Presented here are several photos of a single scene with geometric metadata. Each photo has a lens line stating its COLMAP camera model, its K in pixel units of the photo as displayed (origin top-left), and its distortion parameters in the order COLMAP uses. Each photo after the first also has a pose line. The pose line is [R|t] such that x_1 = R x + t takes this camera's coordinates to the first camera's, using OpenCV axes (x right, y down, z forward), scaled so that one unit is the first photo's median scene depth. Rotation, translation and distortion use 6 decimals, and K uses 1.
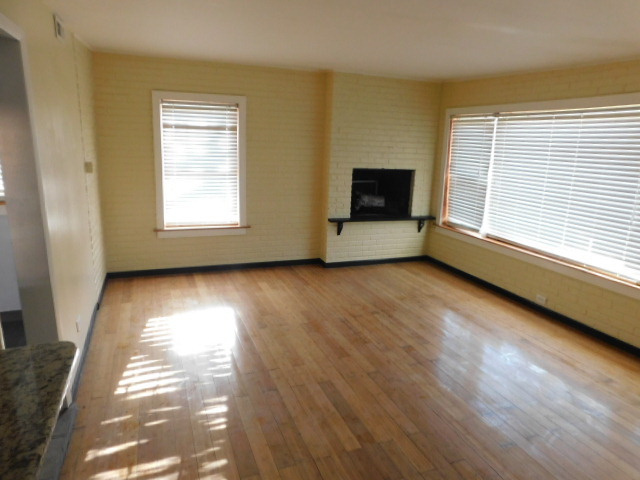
lens RADIAL K [[428.9, 0, 322.3], [0, 428.9, 241.0], [0, 0, 1]] dist [-0.062010, 0.047491]
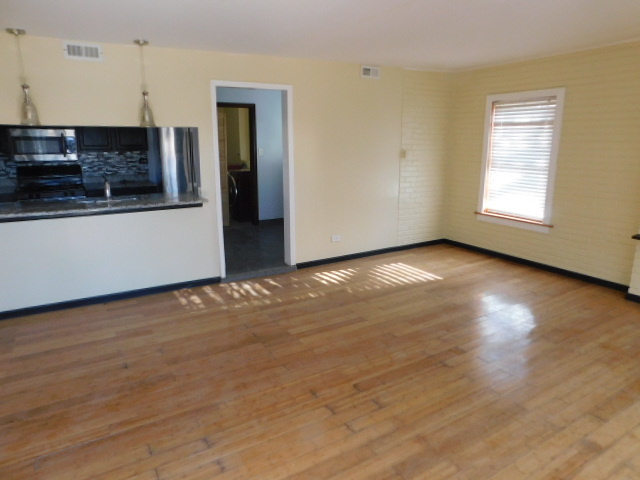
lens RADIAL K [[428.9, 0, 319.6], [0, 428.9, 240.1], [0, 0, 1]] dist [-0.062010, 0.047491]
pose [[0.164521, 0.187919, -0.968307, 0.698174], [-0.227253, 0.962496, 0.148180, -0.027835], [0.959838, 0.195672, 0.201056, 0.353651]]
